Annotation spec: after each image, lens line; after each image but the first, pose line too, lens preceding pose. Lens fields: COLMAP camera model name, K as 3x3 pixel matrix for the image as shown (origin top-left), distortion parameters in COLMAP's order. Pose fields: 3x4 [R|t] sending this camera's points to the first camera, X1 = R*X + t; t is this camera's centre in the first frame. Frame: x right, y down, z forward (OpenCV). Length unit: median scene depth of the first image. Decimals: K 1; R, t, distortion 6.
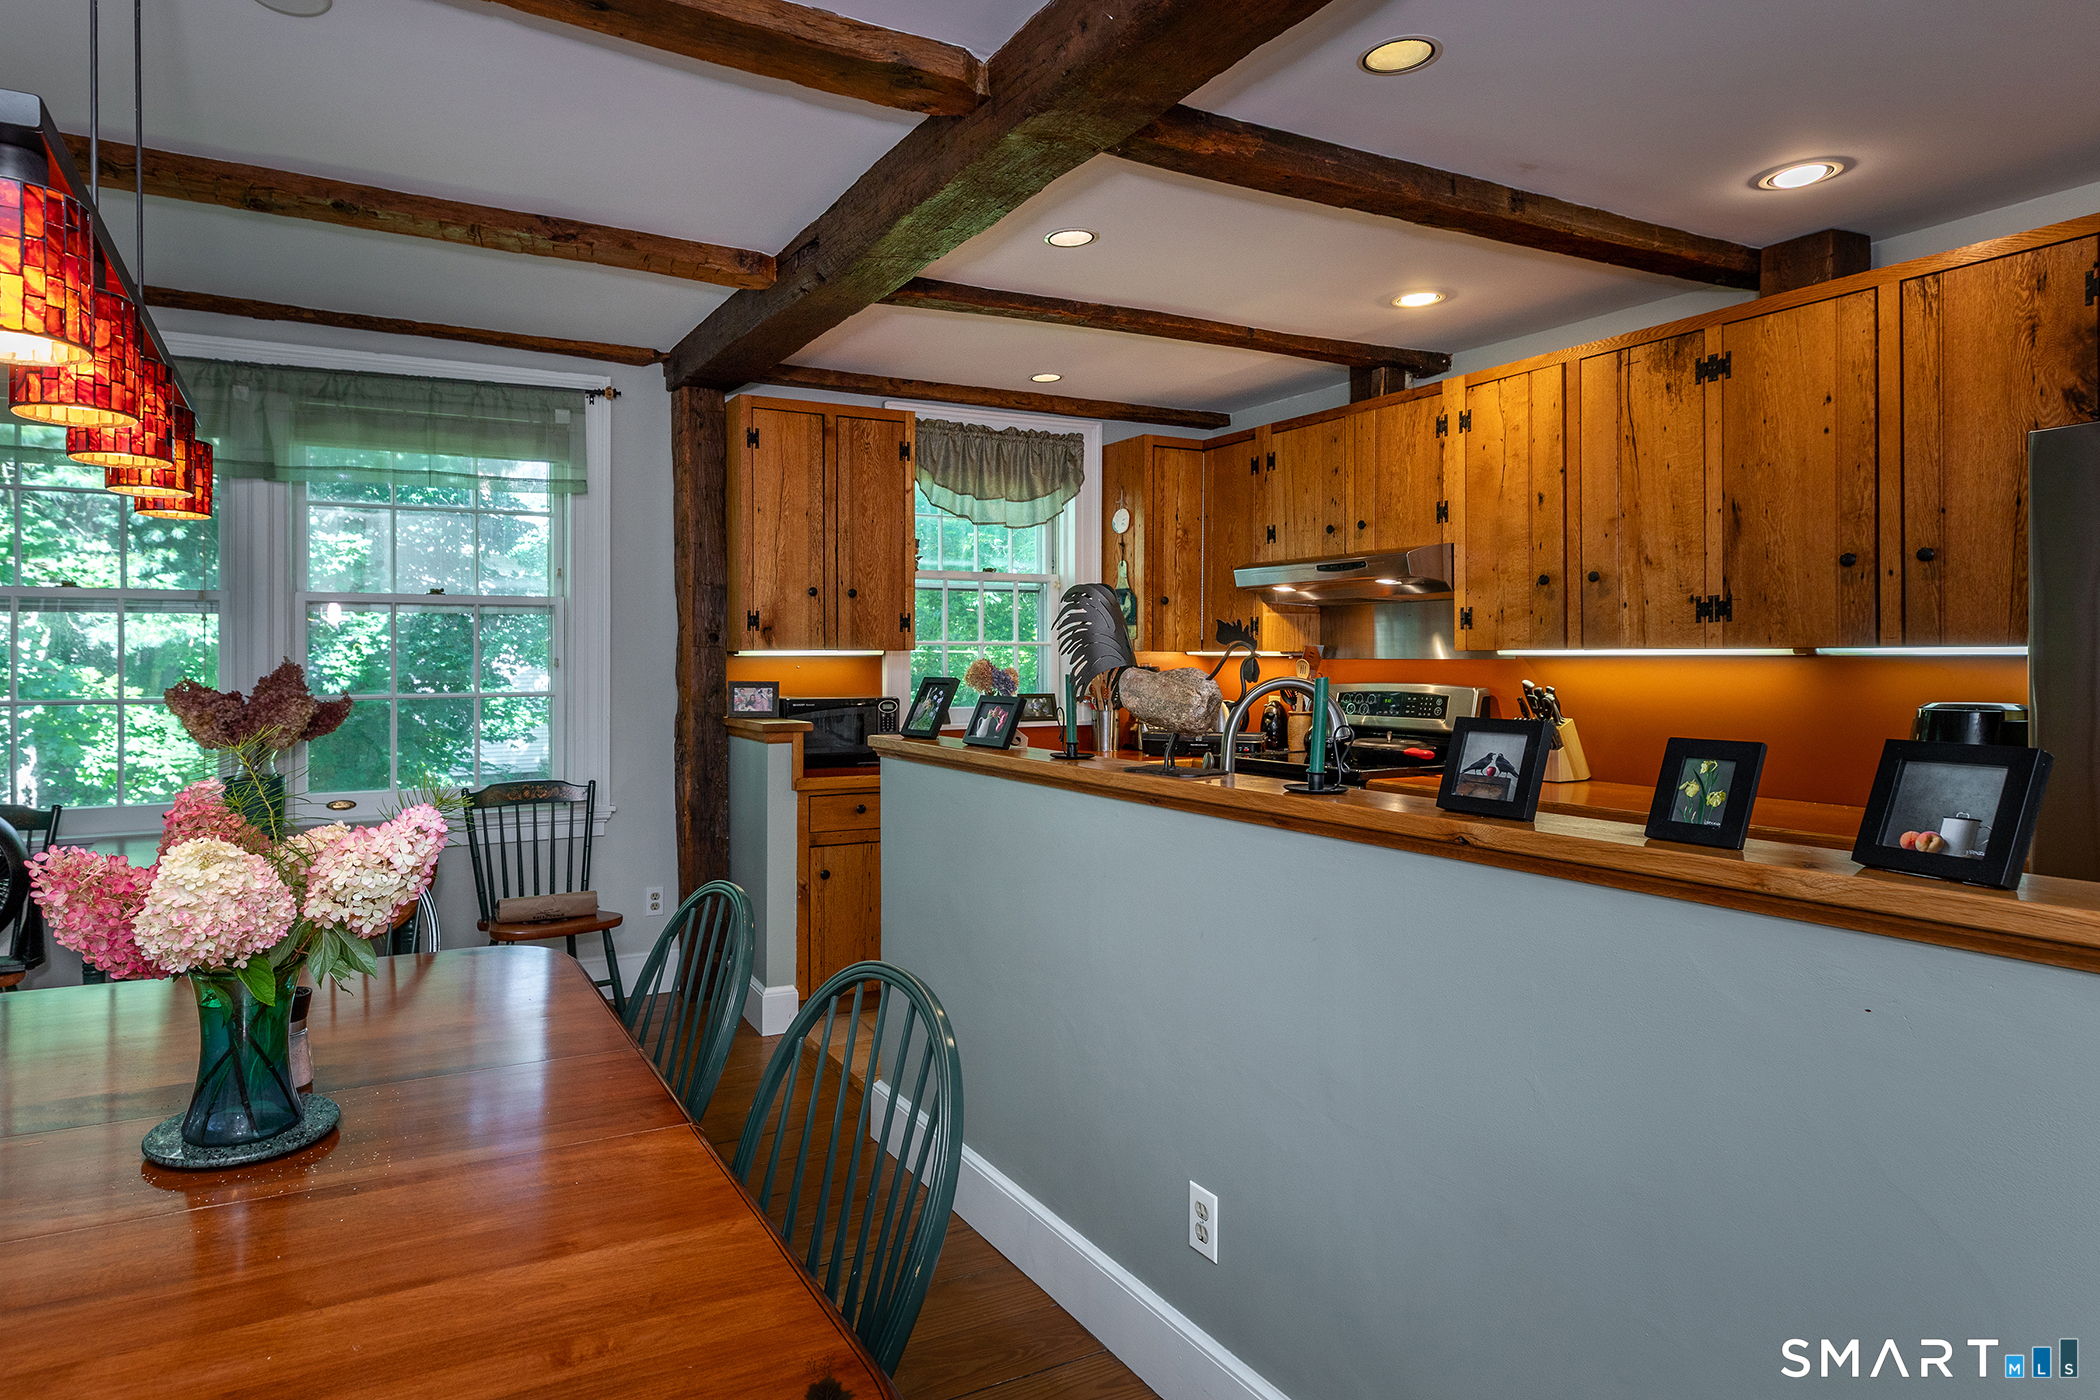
lens RADIAL K [[1155.6, 0, 870.9], [0, 1155.6, 666.9], [0, 0, 1]] dist [0.017411, -0.008426]
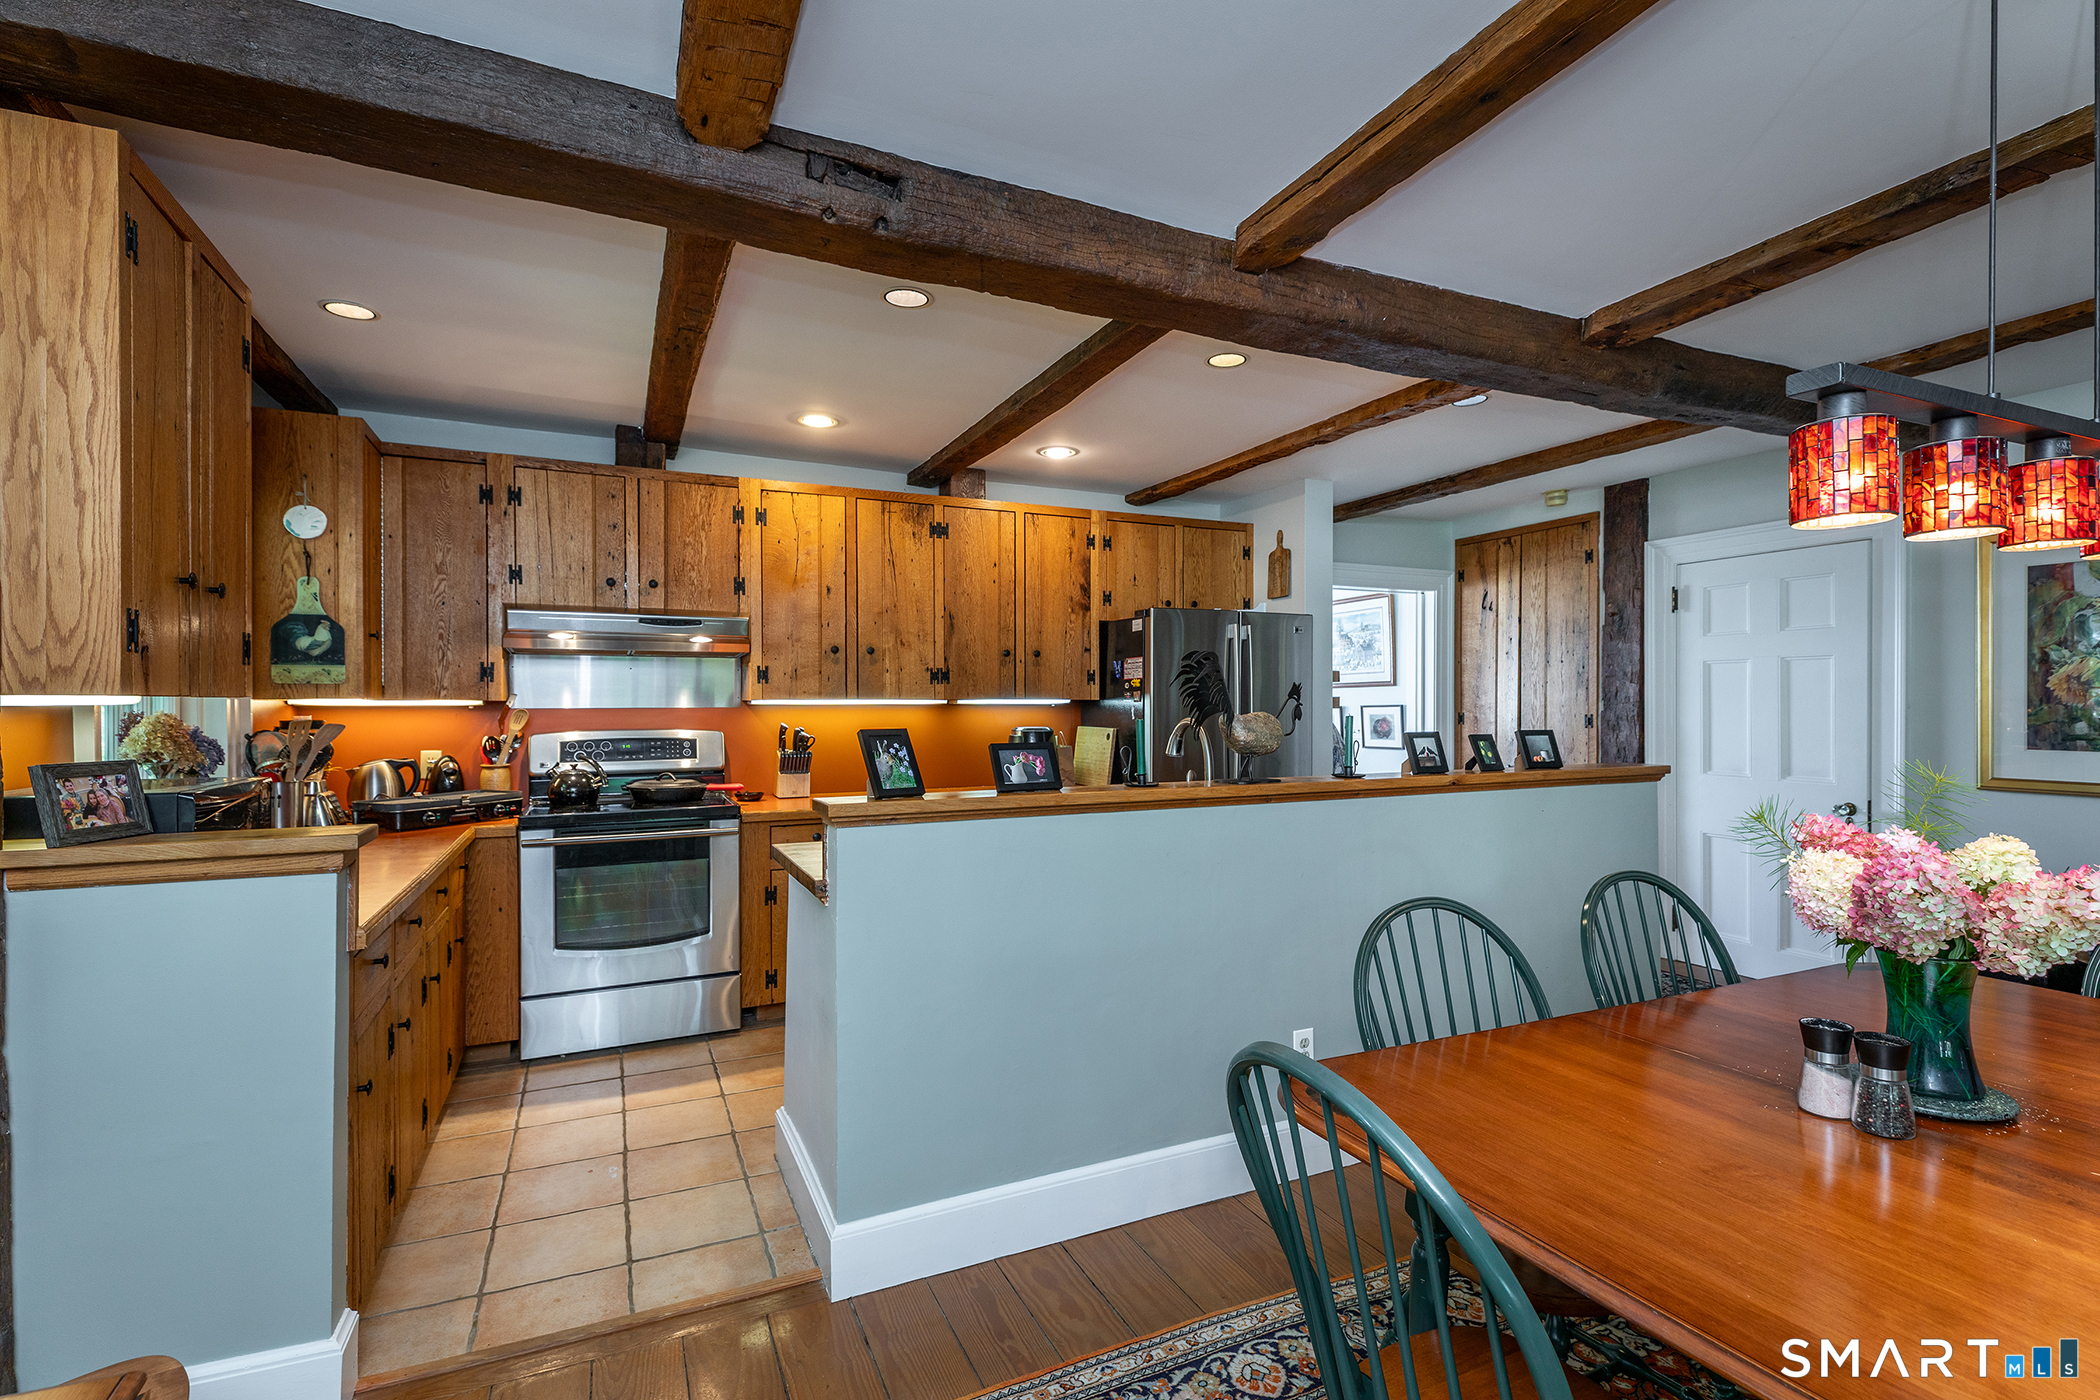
lens RADIAL K [[982.9, 0, 1111.5], [0, 982.9, 708.2], [0, 0, 1]] dist [0.020165, -0.005523]
pose [[-0.030480, -0.005506, 0.999520, -0.538203], [0.009987, 0.999933, 0.005813, -0.007984], [-0.999485, 0.010159, -0.030422, 0.634664]]
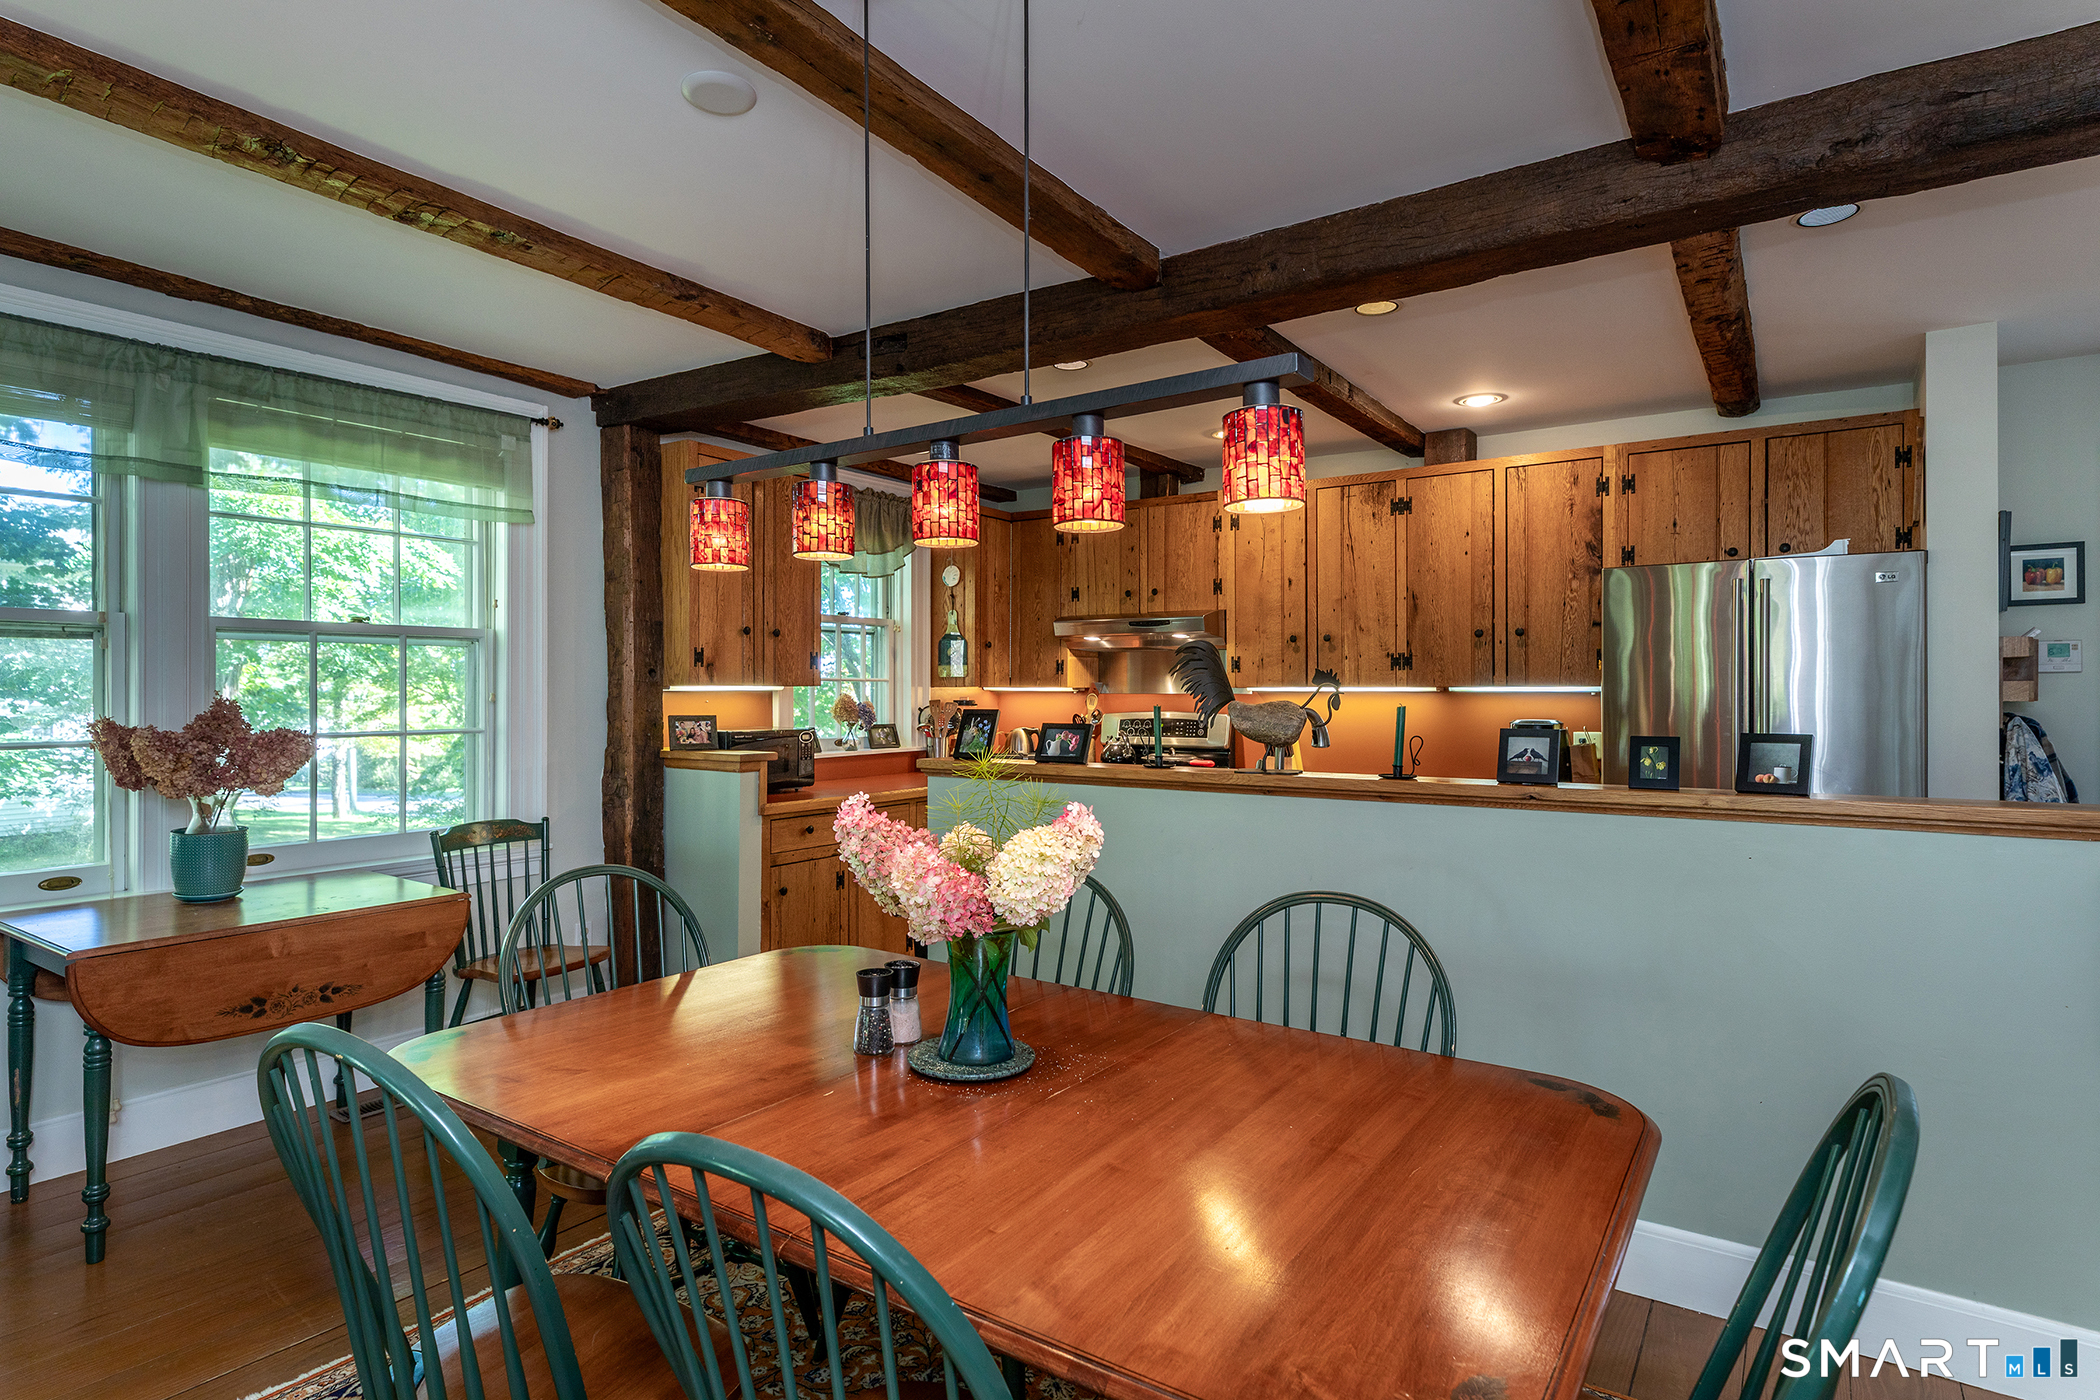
lens RADIAL K [[1128.1, 0, 1032.2], [0, 1128.1, 697.6], [0, 0, 1]] dist [0.021463, -0.010921]
pose [[0.863041, -0.001209, 0.505132, -0.364072], [0.002369, 0.999996, -0.001653, -0.000539], [-0.505128, 0.002623, 0.863041, -0.038882]]
